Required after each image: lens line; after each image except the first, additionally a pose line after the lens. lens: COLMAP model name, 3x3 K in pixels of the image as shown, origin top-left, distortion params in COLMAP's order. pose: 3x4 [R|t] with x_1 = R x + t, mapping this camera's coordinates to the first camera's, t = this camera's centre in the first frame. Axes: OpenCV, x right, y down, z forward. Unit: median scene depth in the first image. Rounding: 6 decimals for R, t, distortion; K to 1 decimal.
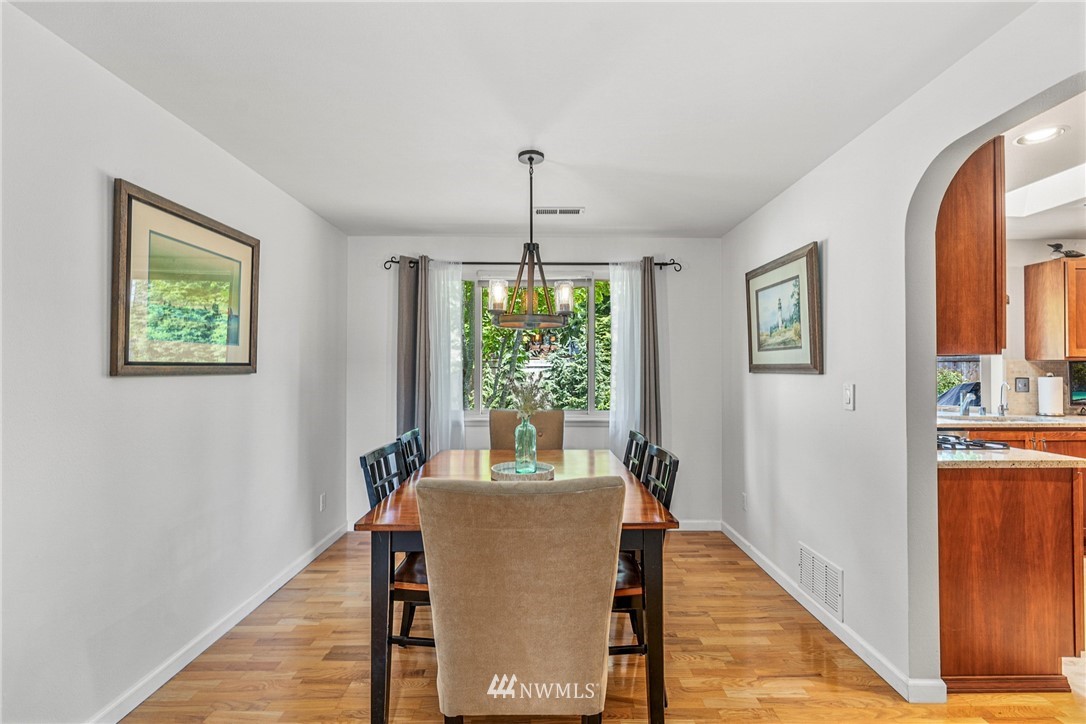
lens RADIAL K [[491.1, 0, 544.4], [0, 491.1, 366.0], [0, 0, 1]] dist [-0.011545, 0.004630]
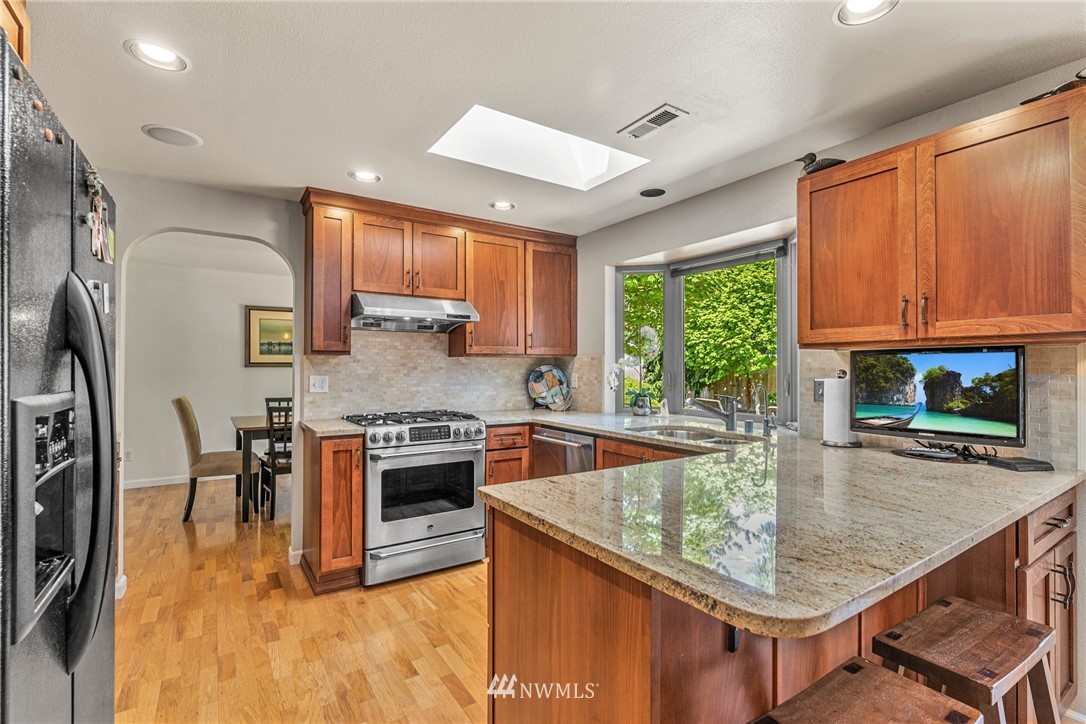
lens RADIAL K [[491.1, 0, 553.5], [0, 491.1, 362.3], [0, 0, 1]] dist [-0.011545, 0.004630]
pose [[0.567592, -0.005452, -0.823292, 1.347260], [0.002643, 0.999985, -0.004800, 0.005383], [0.823306, 0.000548, 0.567597, 0.400412]]
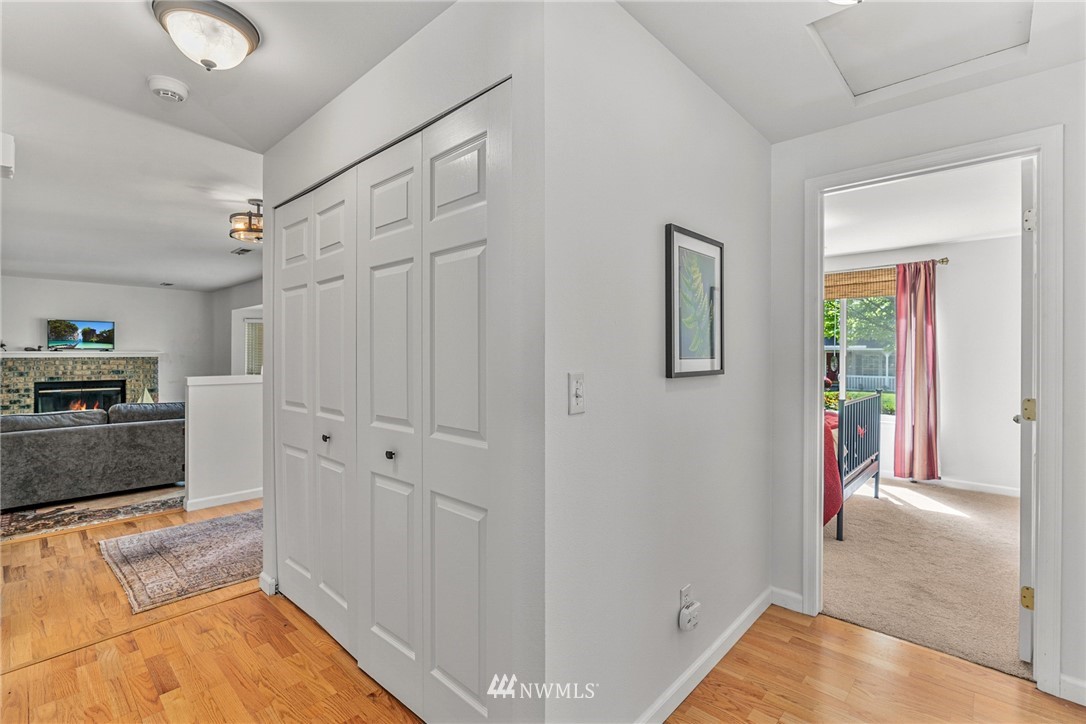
lens RADIAL K [[491.1, 0, 546.8], [0, 491.1, 356.5], [0, 0, 1]] dist [-0.011545, 0.004630]
pose [[0.678040, -0.000768, 0.735025, 1.023226], [-0.007493, 0.999940, 0.007957, 0.074631], [-0.734987, -0.010902, 0.677994, -0.976146]]
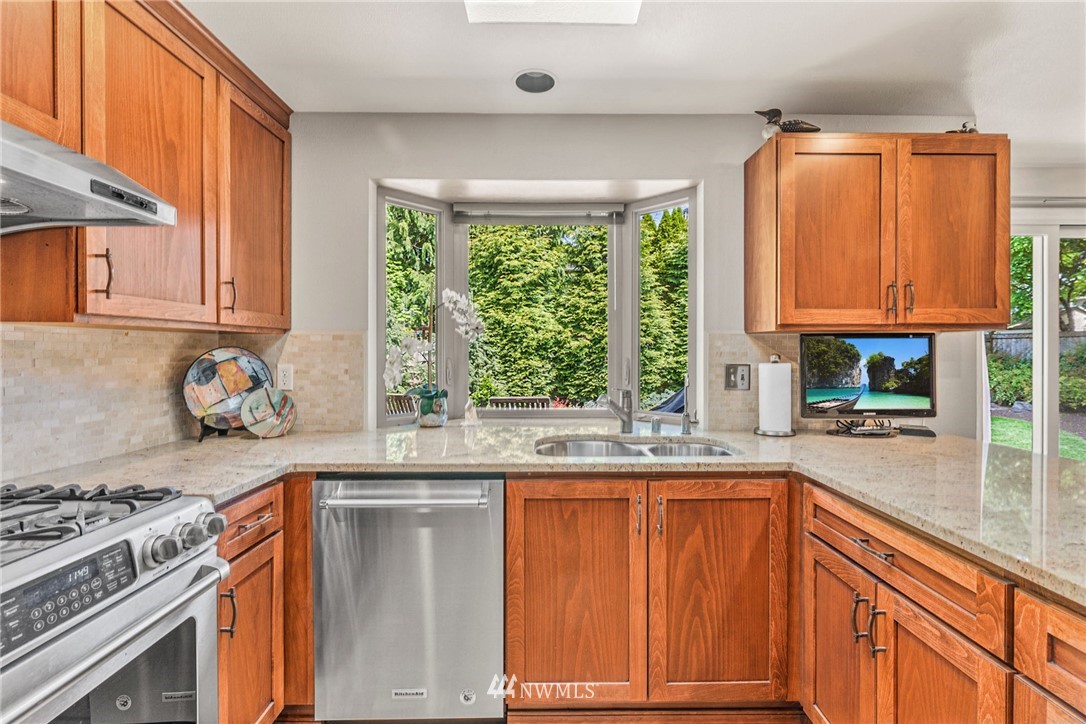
lens RADIAL K [[491.1, 0, 538.6], [0, 491.1, 358.6], [0, 0, 1]] dist [-0.011545, 0.004630]
pose [[0.999947, 0.000590, 0.010280, 0.785103], [-0.000787, 0.999815, 0.019212, 0.007151], [-0.010267, -0.019219, 0.999763, 0.466662]]
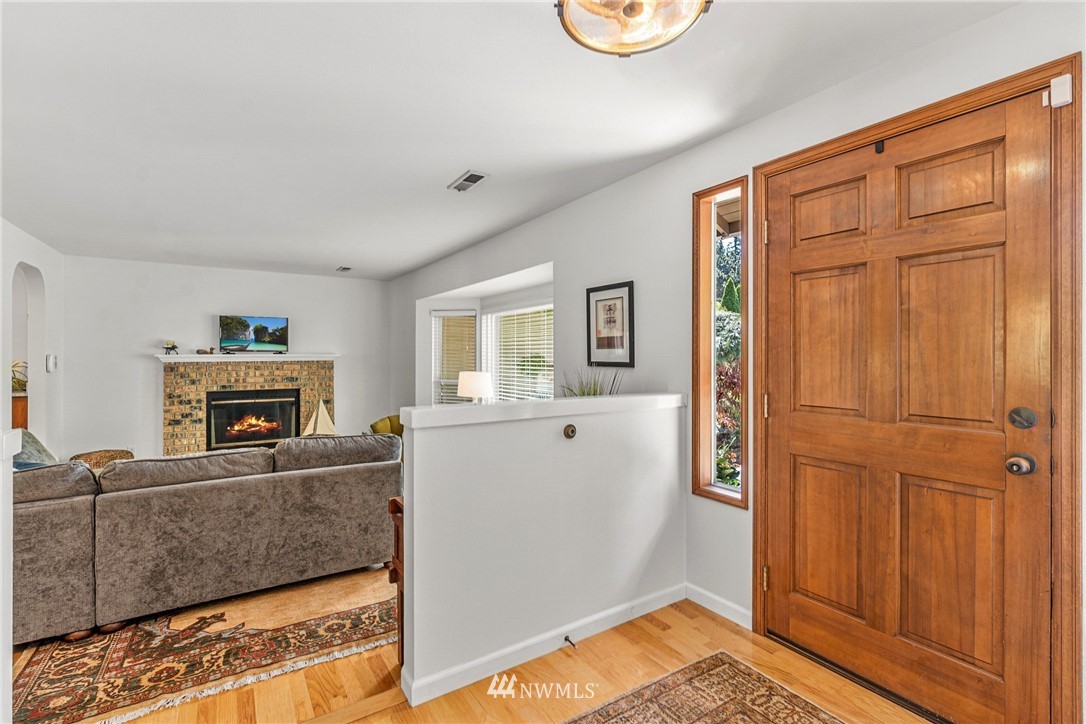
lens RADIAL K [[491.1, 0, 544.5], [0, 491.1, 358.7], [0, 0, 1]] dist [-0.011545, 0.004630]
pose [[0.839681, -0.001504, 0.543077, 1.099075], [-0.004537, 0.999942, 0.009783, 0.077706], [-0.543060, -0.010679, 0.839626, -0.350347]]
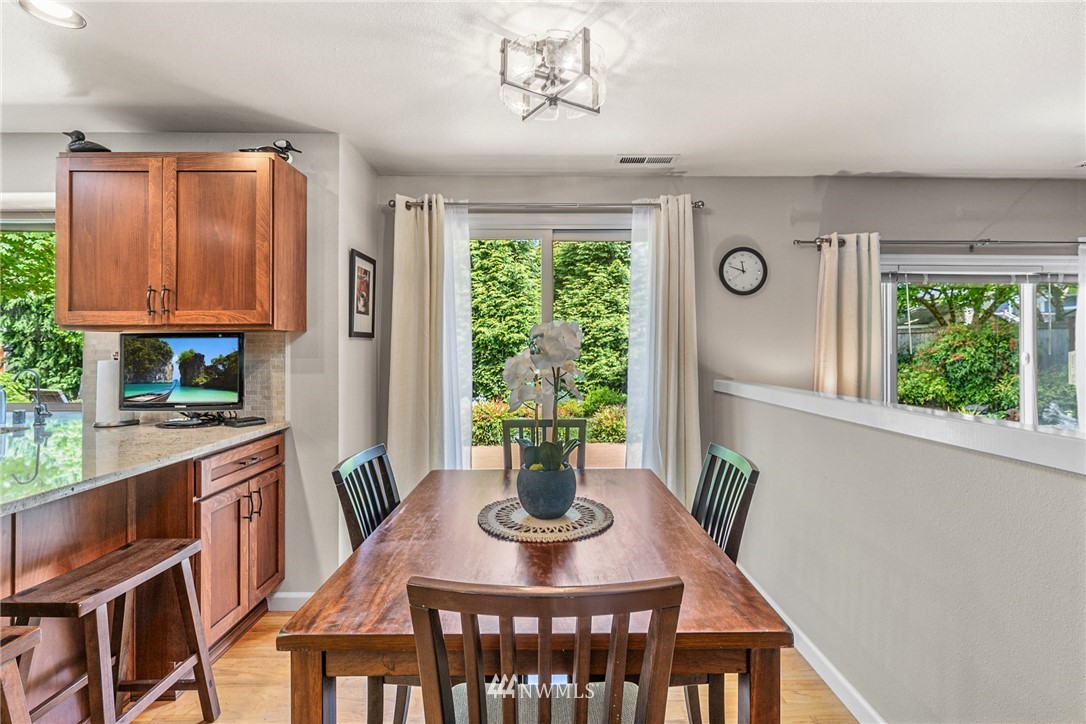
lens RADIAL K [[491.1, 0, 542.8], [0, 491.1, 345.1], [0, 0, 1]] dist [-0.011545, 0.004630]
pose [[0.999894, -0.001753, 0.014430, 1.577024], [0.001743, 0.999998, 0.000709, 0.004590], [-0.014431, -0.000684, 0.999896, 0.406970]]
